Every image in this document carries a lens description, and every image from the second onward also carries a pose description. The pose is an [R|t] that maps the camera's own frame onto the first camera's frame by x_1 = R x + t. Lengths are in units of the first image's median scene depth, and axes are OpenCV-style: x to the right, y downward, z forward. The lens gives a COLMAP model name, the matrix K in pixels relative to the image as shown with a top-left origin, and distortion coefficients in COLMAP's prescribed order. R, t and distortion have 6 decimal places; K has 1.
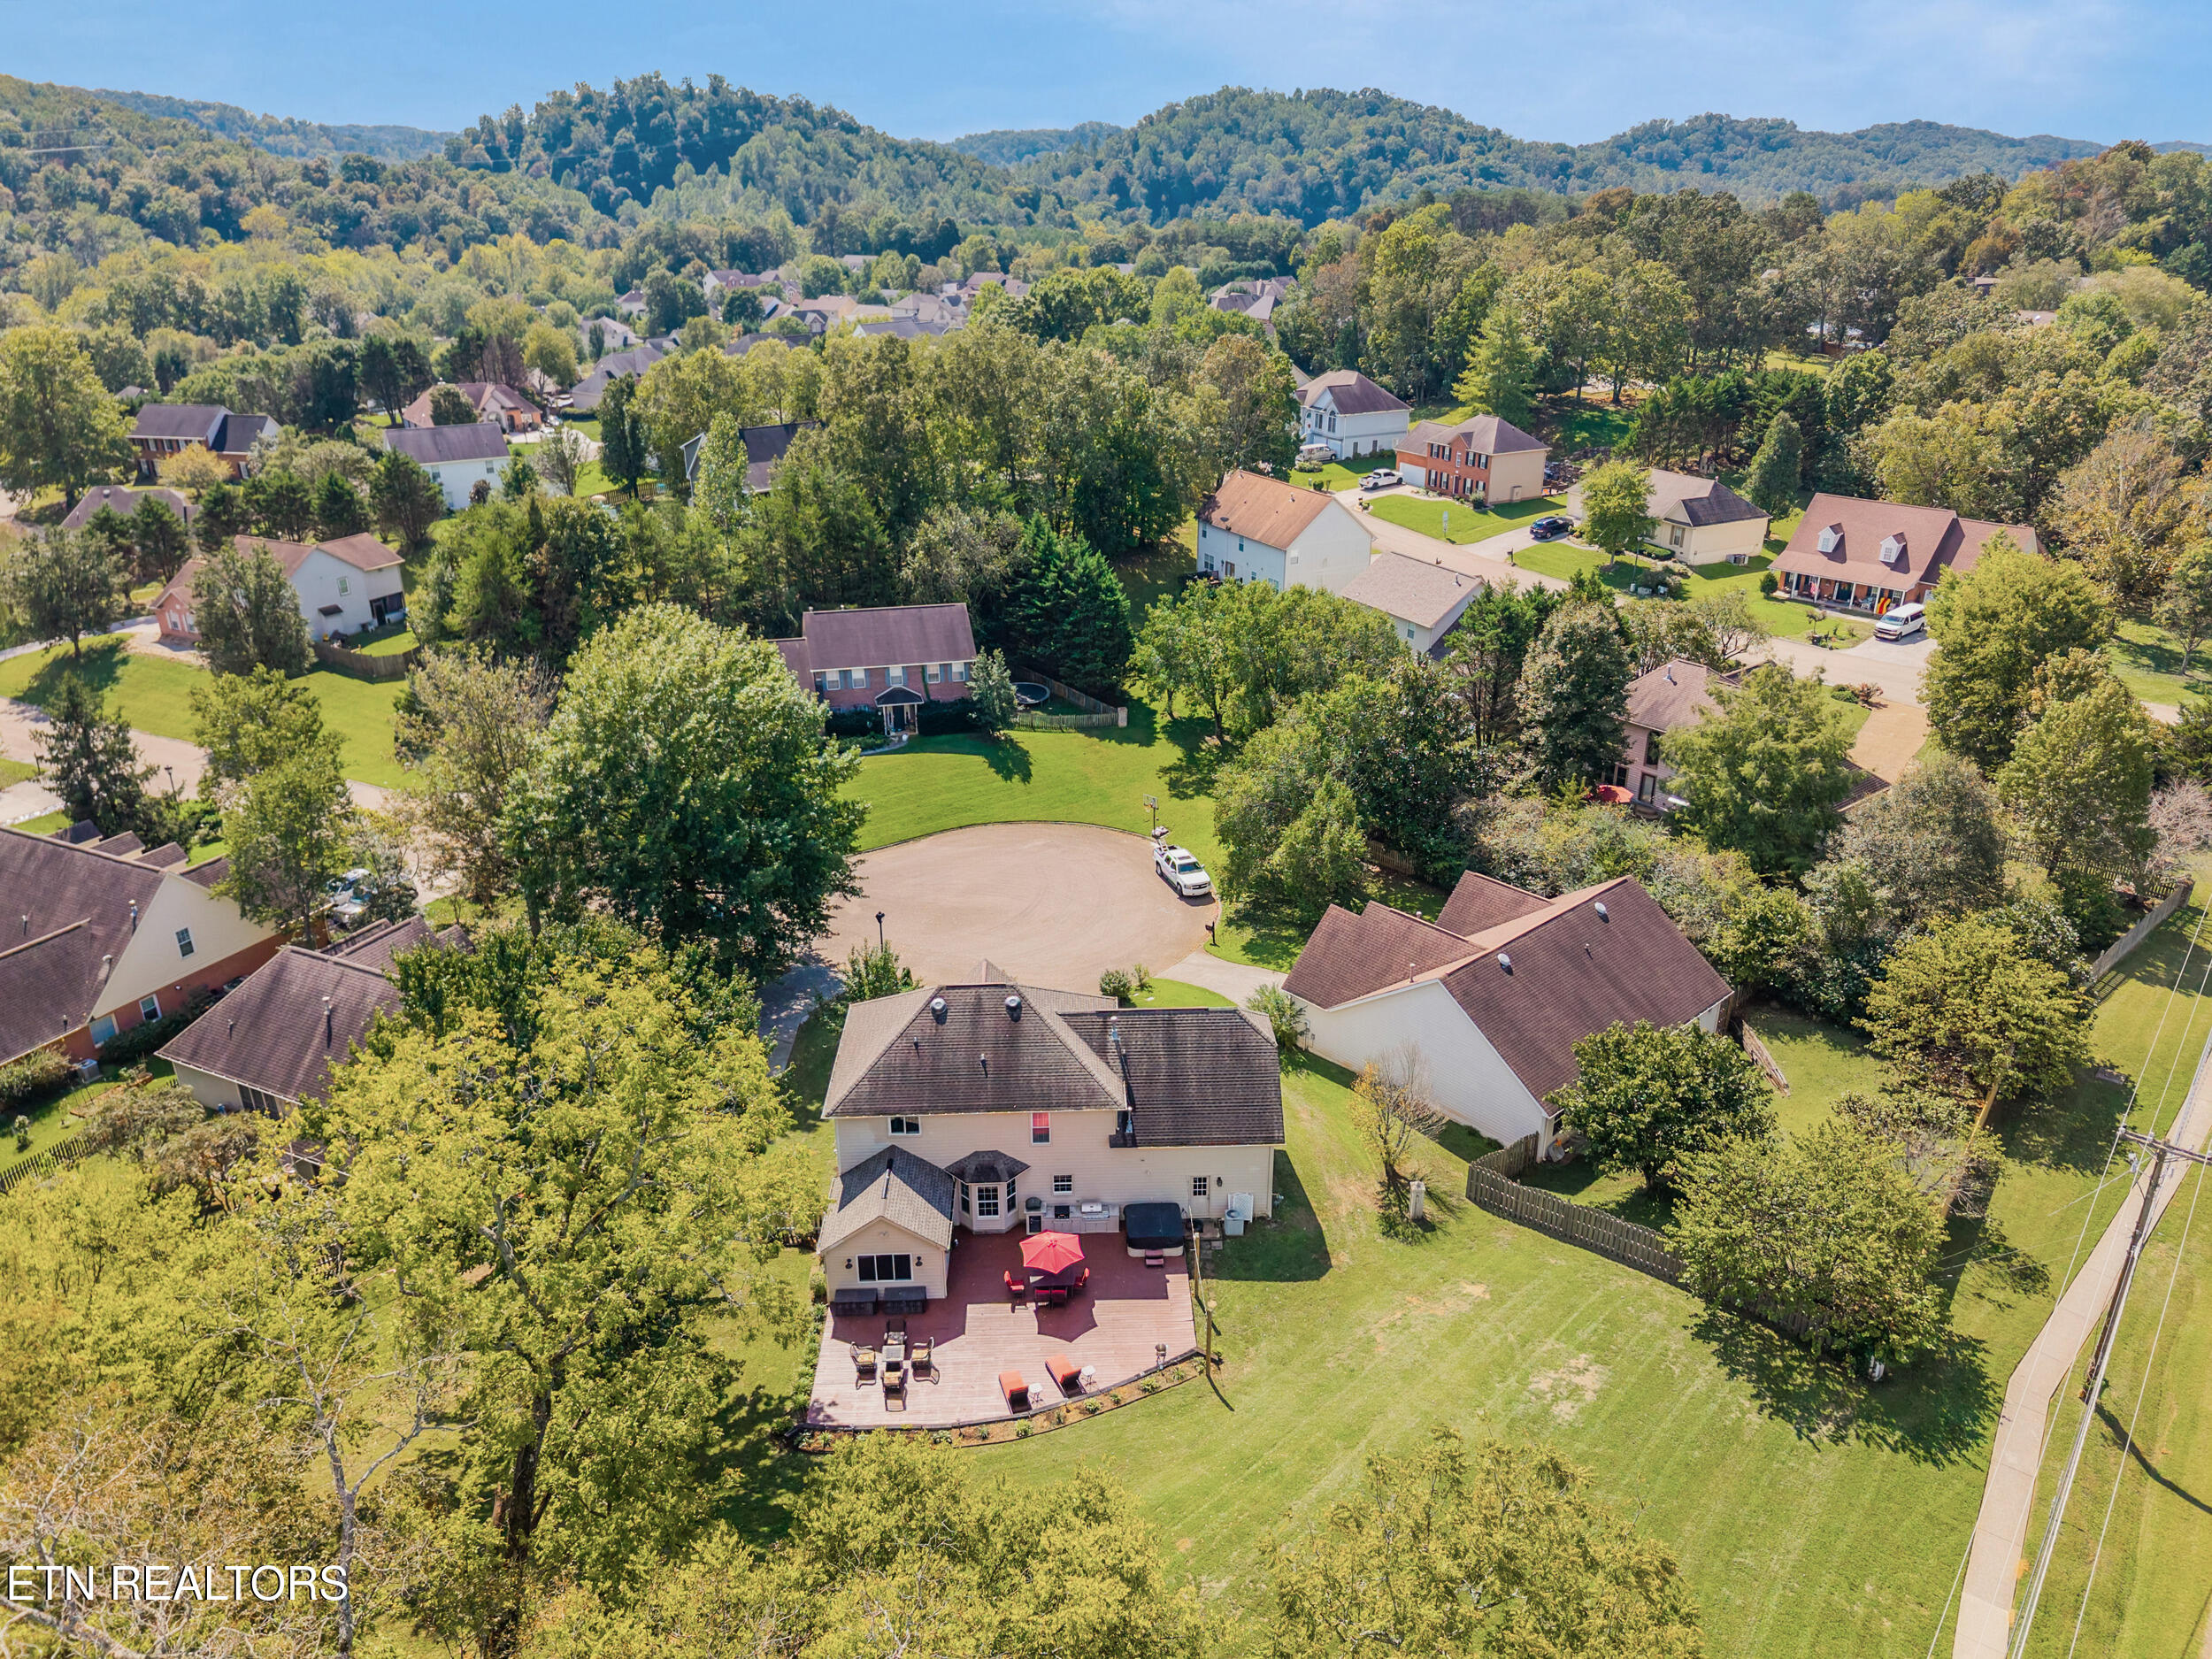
lens RADIAL K [[1484.8, 0, 1094.0], [0, 1484.8, 833.8], [0, 0, 1]] dist [0.054413, -0.003205]
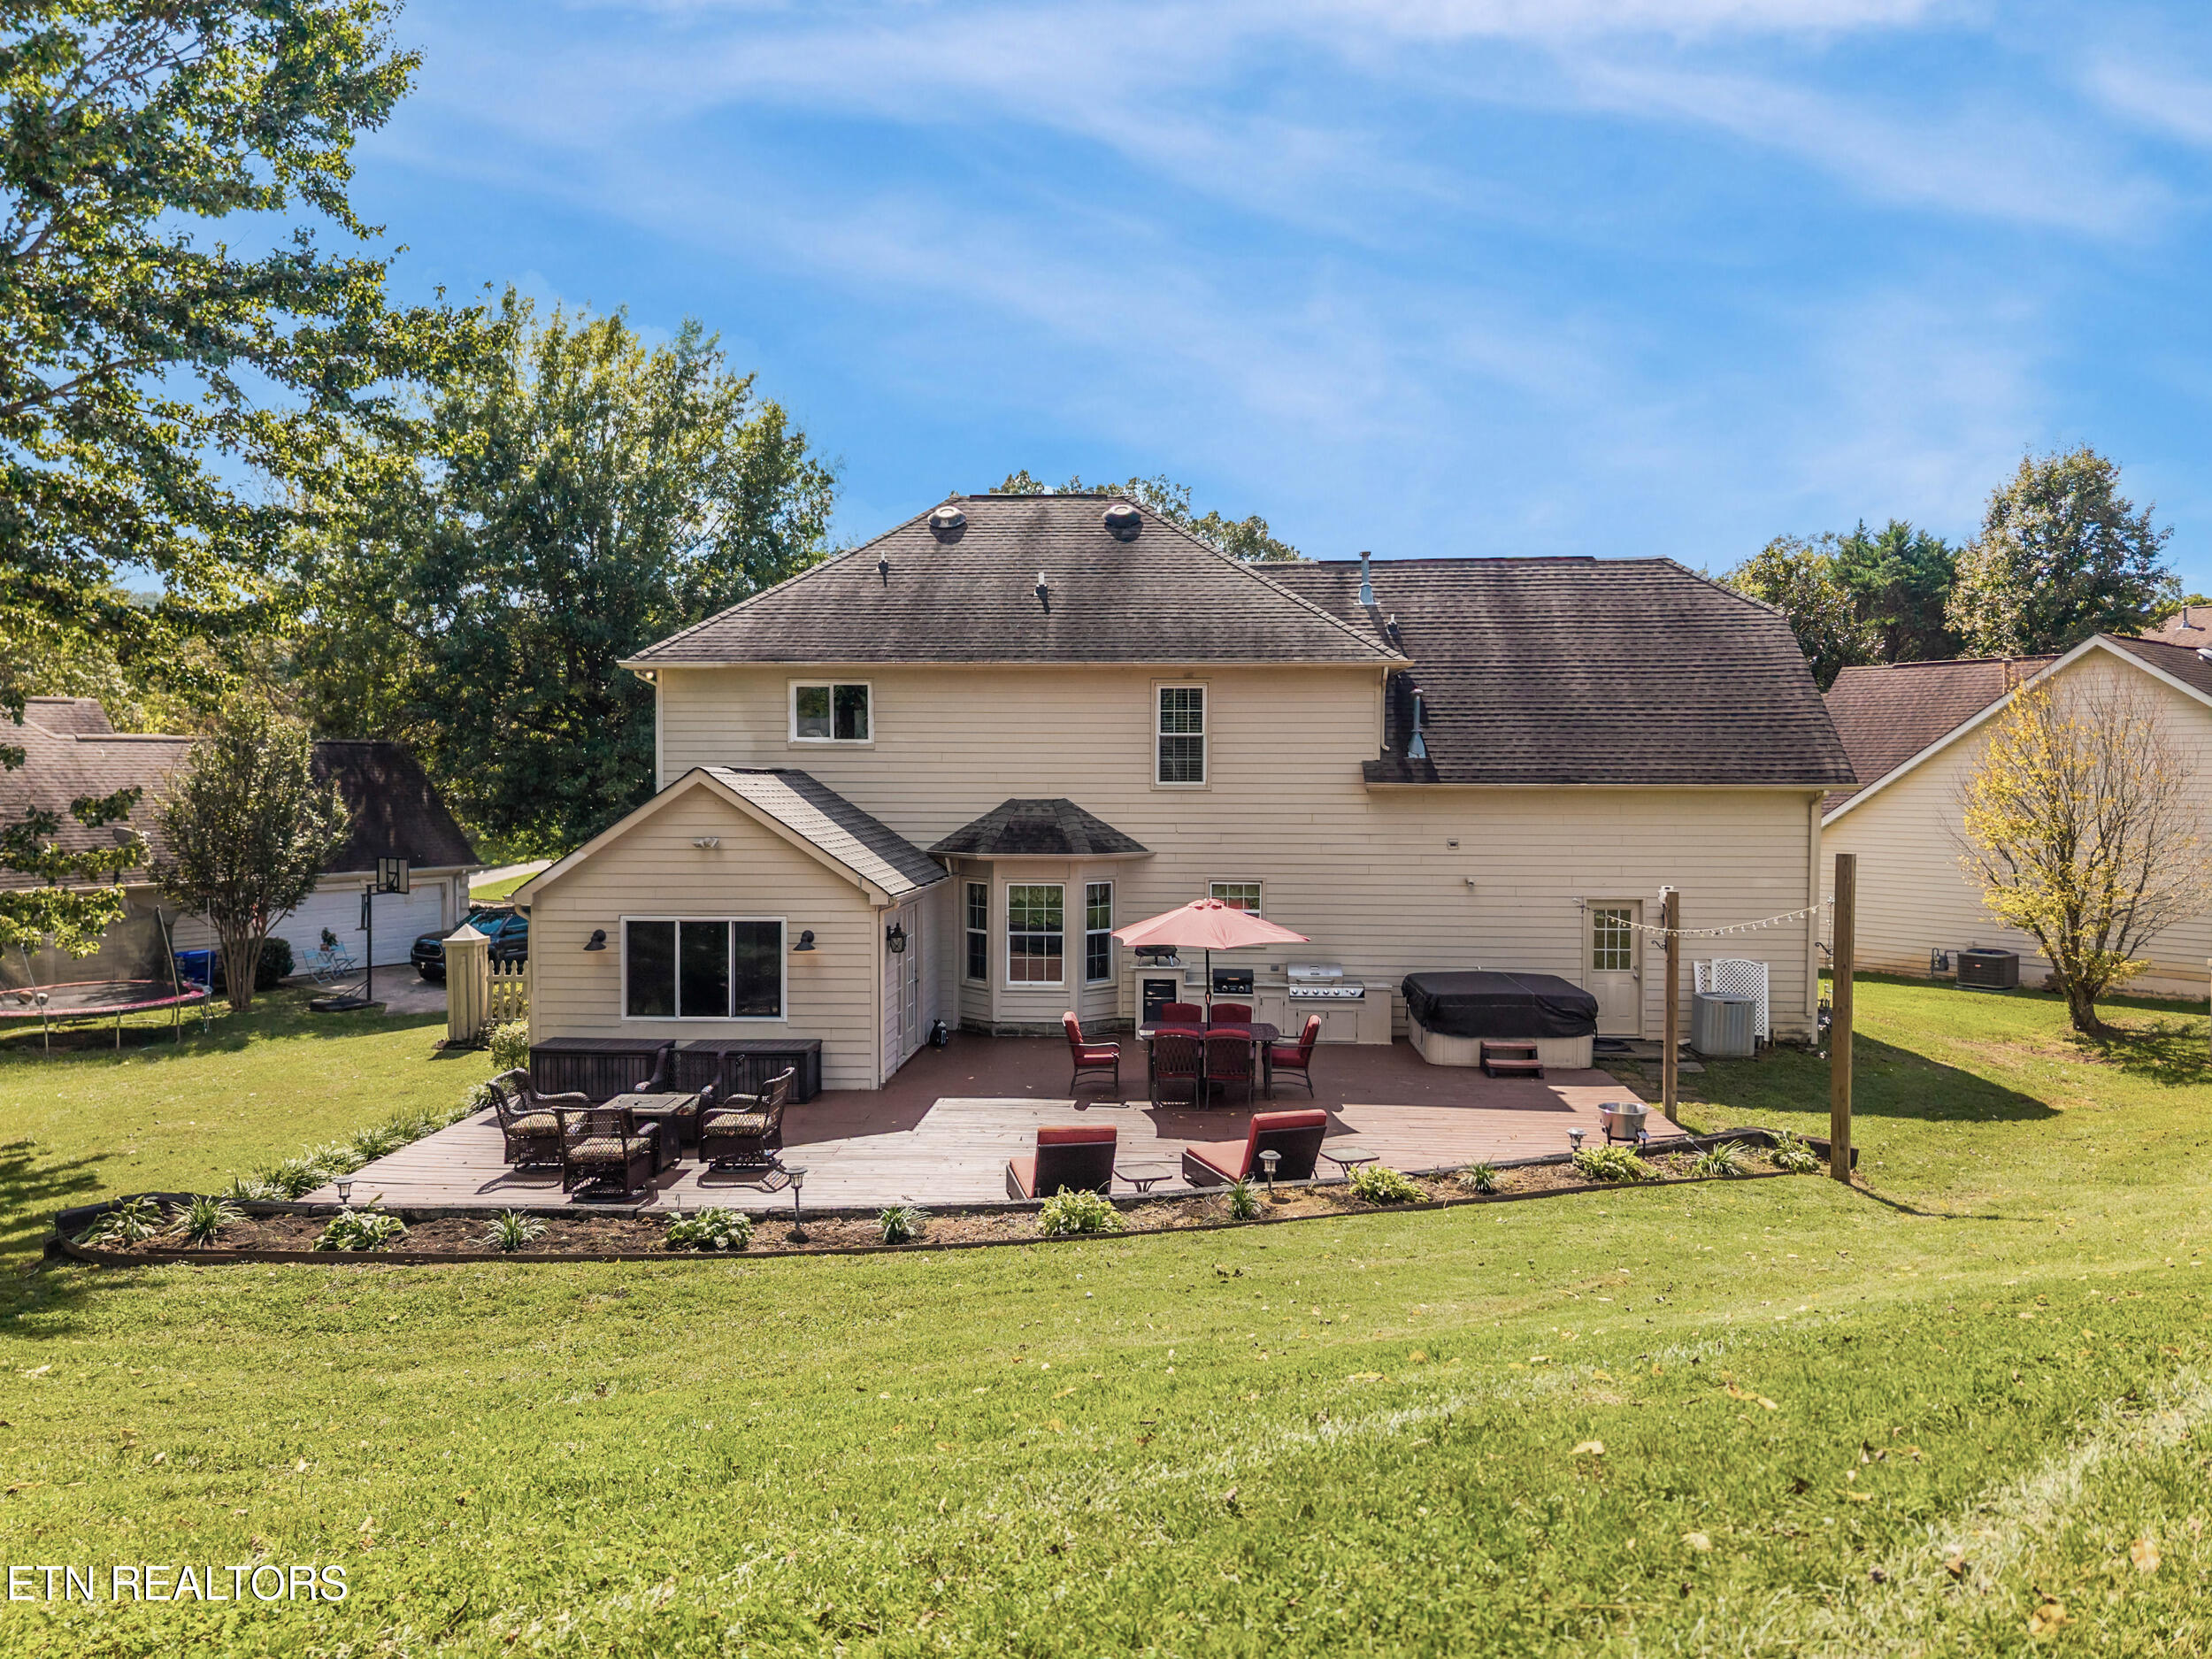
lens RADIAL K [[1484.8, 0, 1094.0], [0, 1484.8, 833.8], [0, 0, 1]] dist [0.054413, -0.003205]
pose [[0.995201, 0.009293, -0.097404, -0.020902], [-0.043918, 0.931997, -0.359796, 0.359798], [0.087437, 0.362347, 0.927933, 0.655144]]
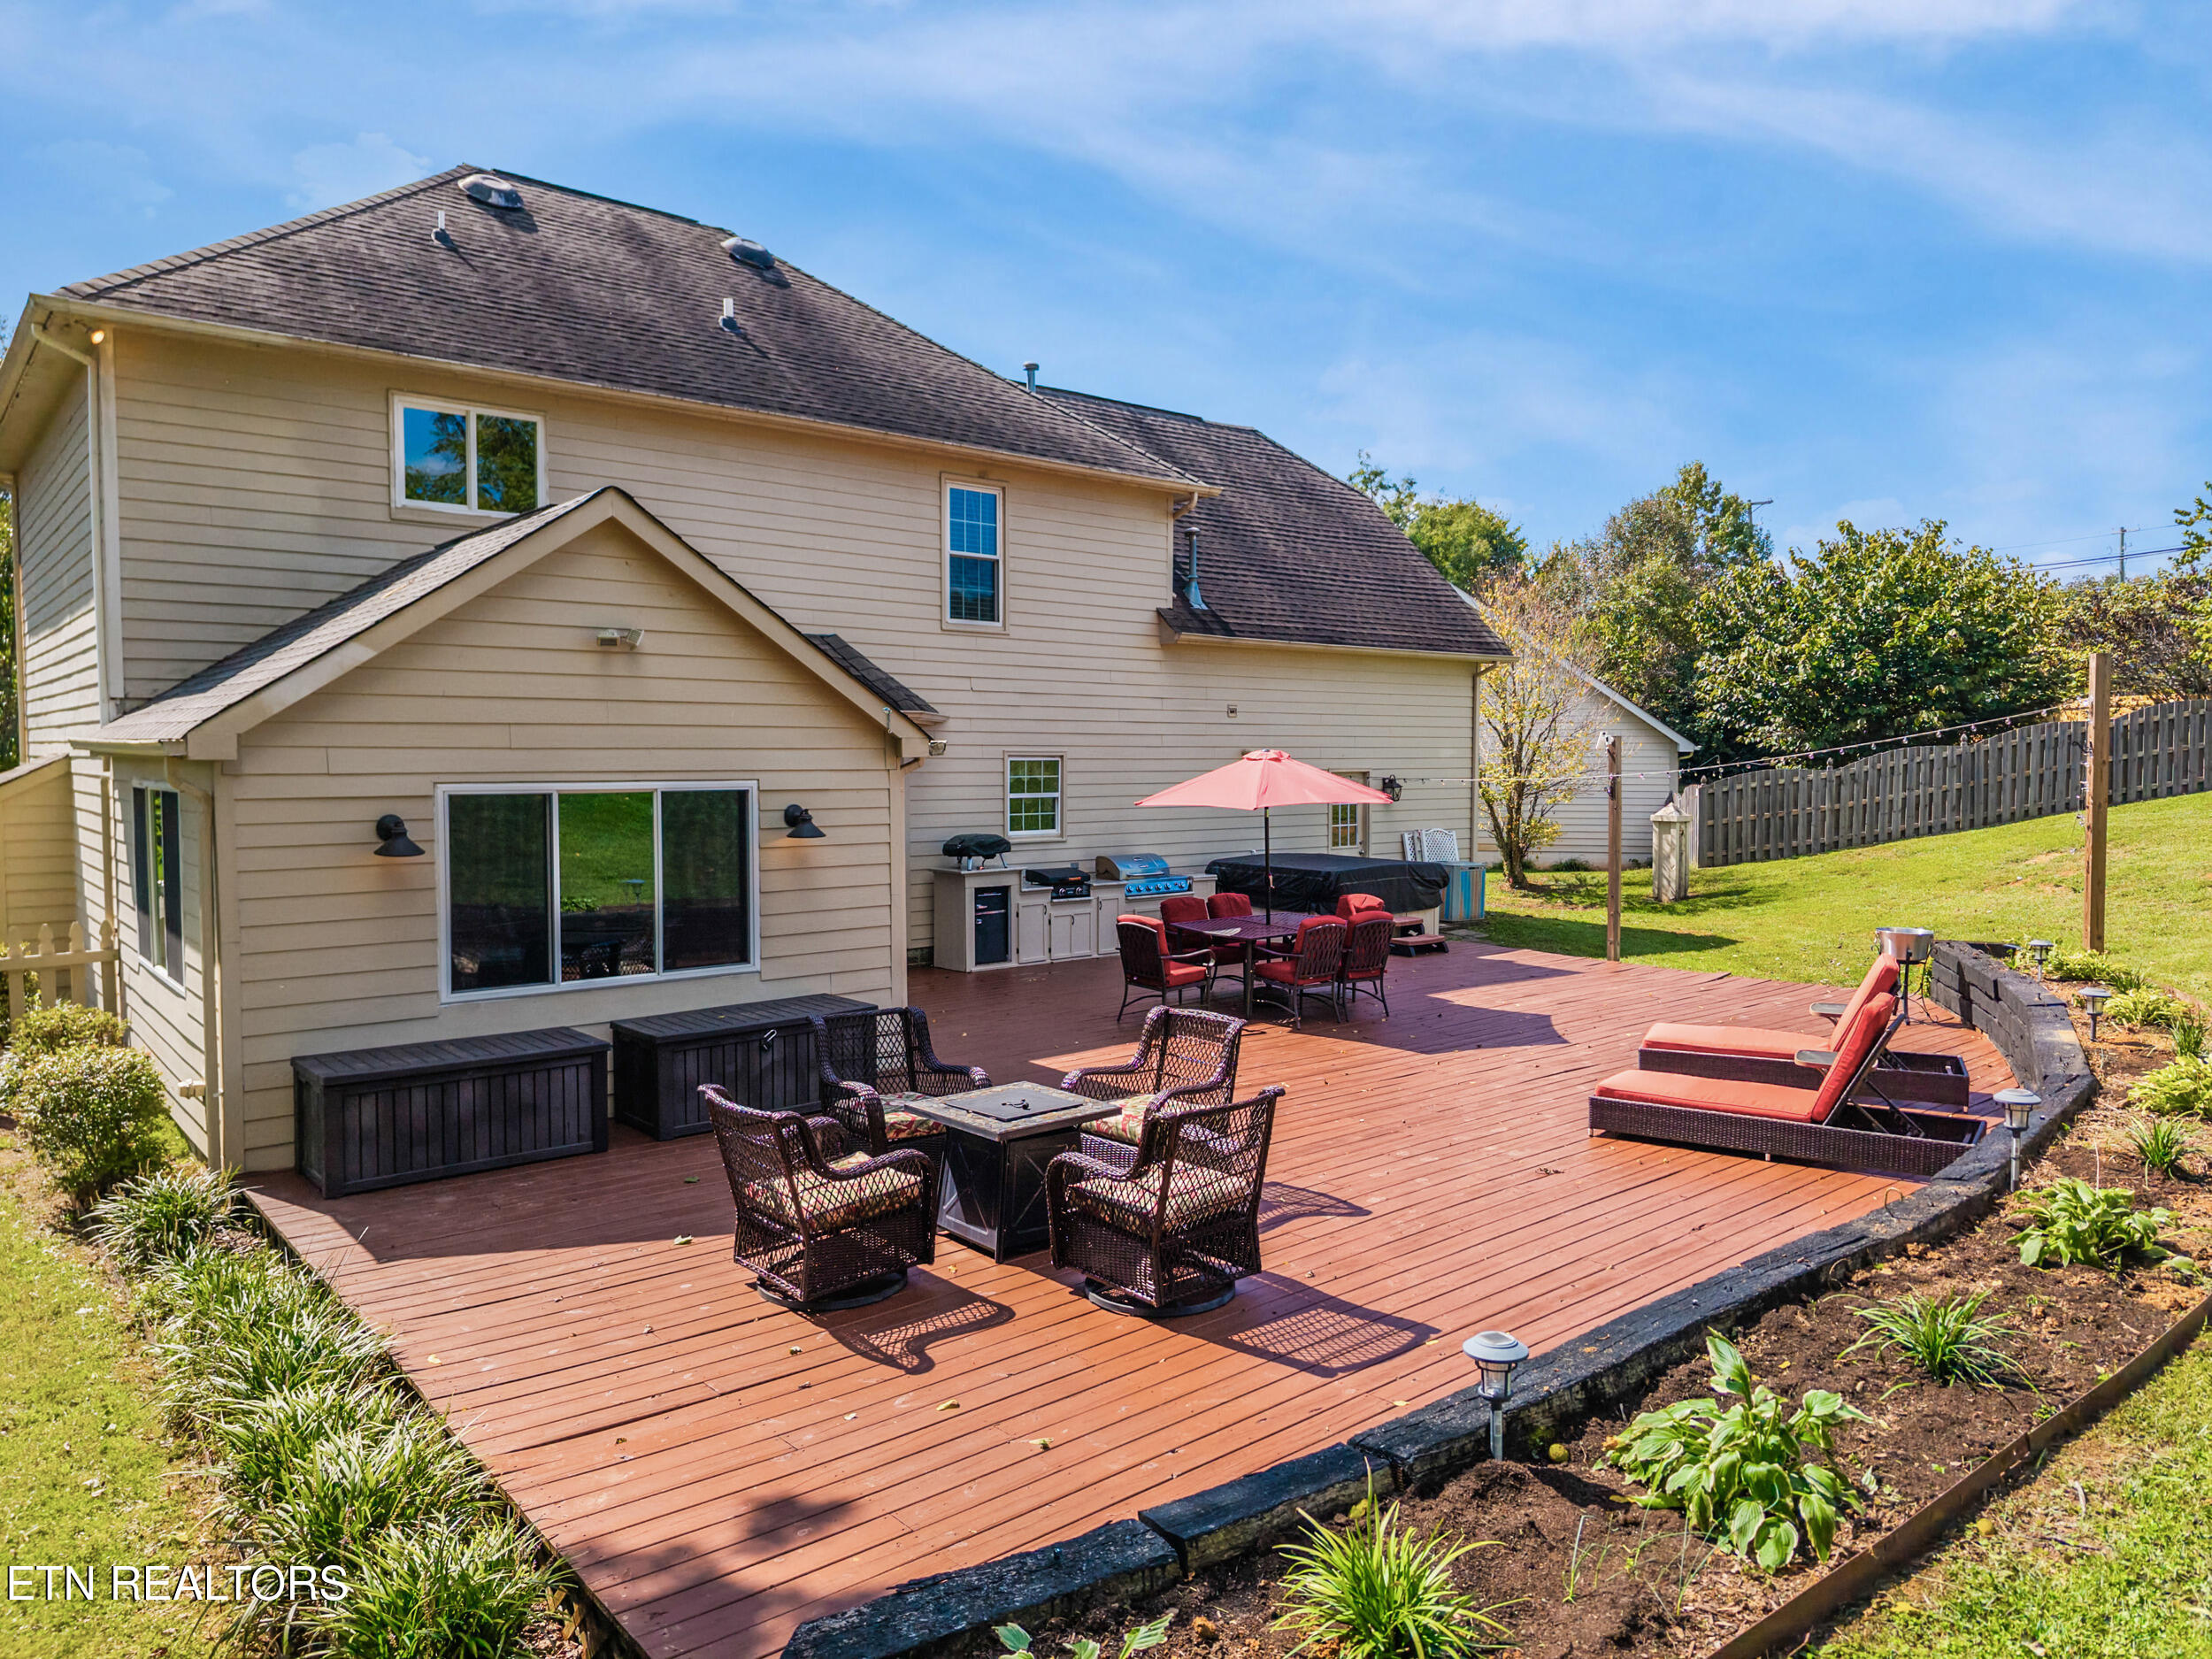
lens RADIAL K [[1484.8, 0, 1094.0], [0, 1484.8, 833.8], [0, 0, 1]] dist [0.054413, -0.003205]
pose [[0.794751, -0.029367, 0.606225, -0.190517], [0.238776, 0.933413, -0.267816, 0.328189], [-0.557993, 0.357599, 0.748843, 0.796004]]
